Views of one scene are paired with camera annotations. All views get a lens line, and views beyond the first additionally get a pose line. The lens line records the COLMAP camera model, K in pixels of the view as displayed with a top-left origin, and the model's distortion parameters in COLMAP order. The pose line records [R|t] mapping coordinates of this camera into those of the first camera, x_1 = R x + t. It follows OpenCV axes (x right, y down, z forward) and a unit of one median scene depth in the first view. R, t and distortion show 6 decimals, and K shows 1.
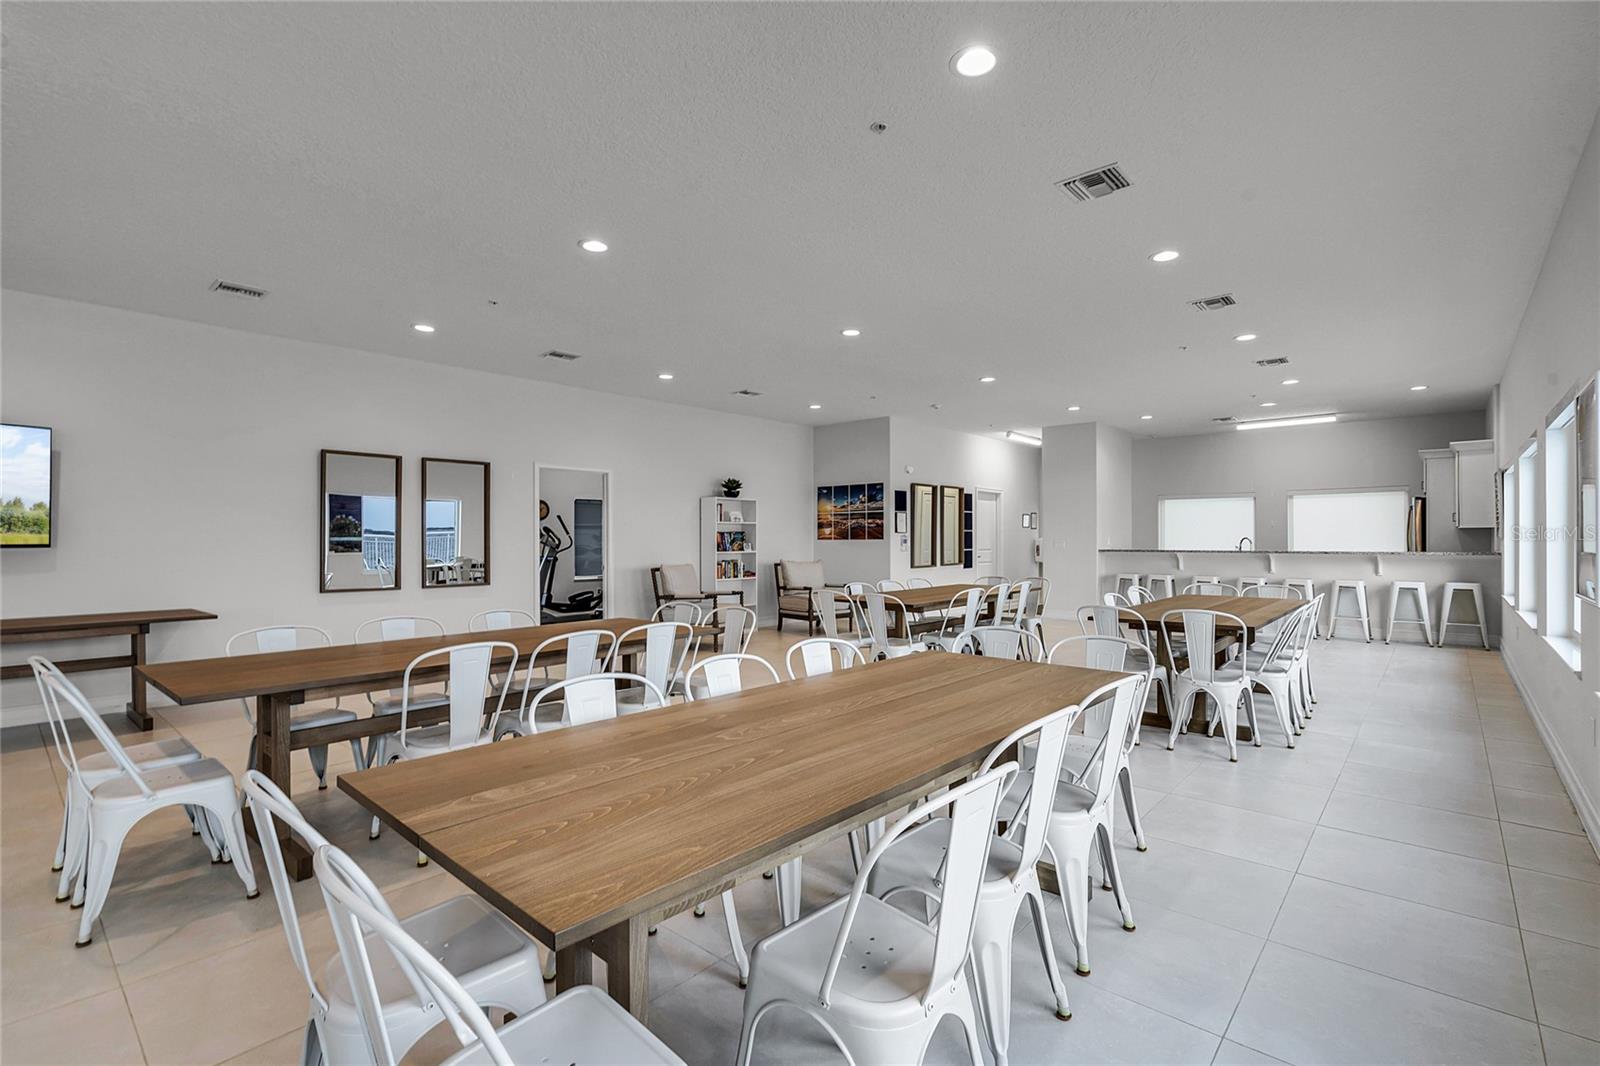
lens RADIAL K [[724.2, 0, 800.0], [0, 724.2, 533.0], [0, 0, 1]] dist [0.001026, 0.000192]
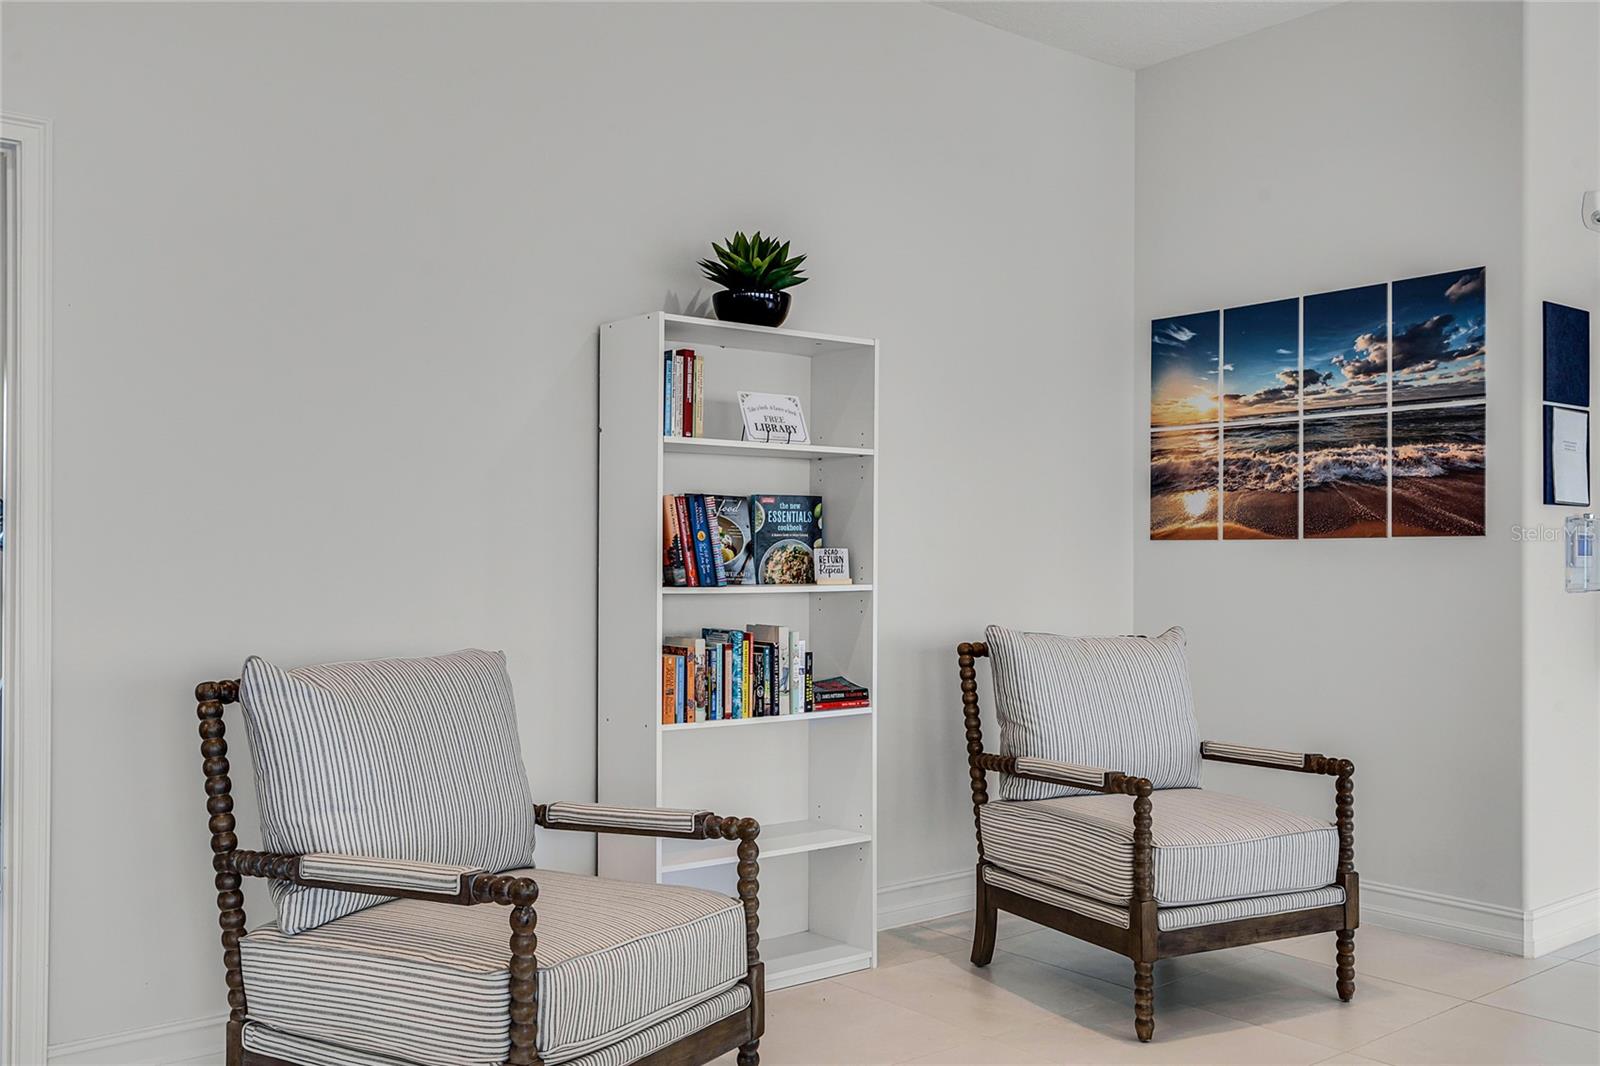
lens RADIAL K [[1434.6, 0, 800.0], [0, 1434.6, 533.0], [0, 0, 1]] dist [-0.005613, -0.001719]
pose [[0.985364, 0.003722, -0.170421, -0.009694], [-0.005582, 0.999930, -0.010435, 0.013347], [0.170370, 0.011234, 0.985316, 0.562584]]
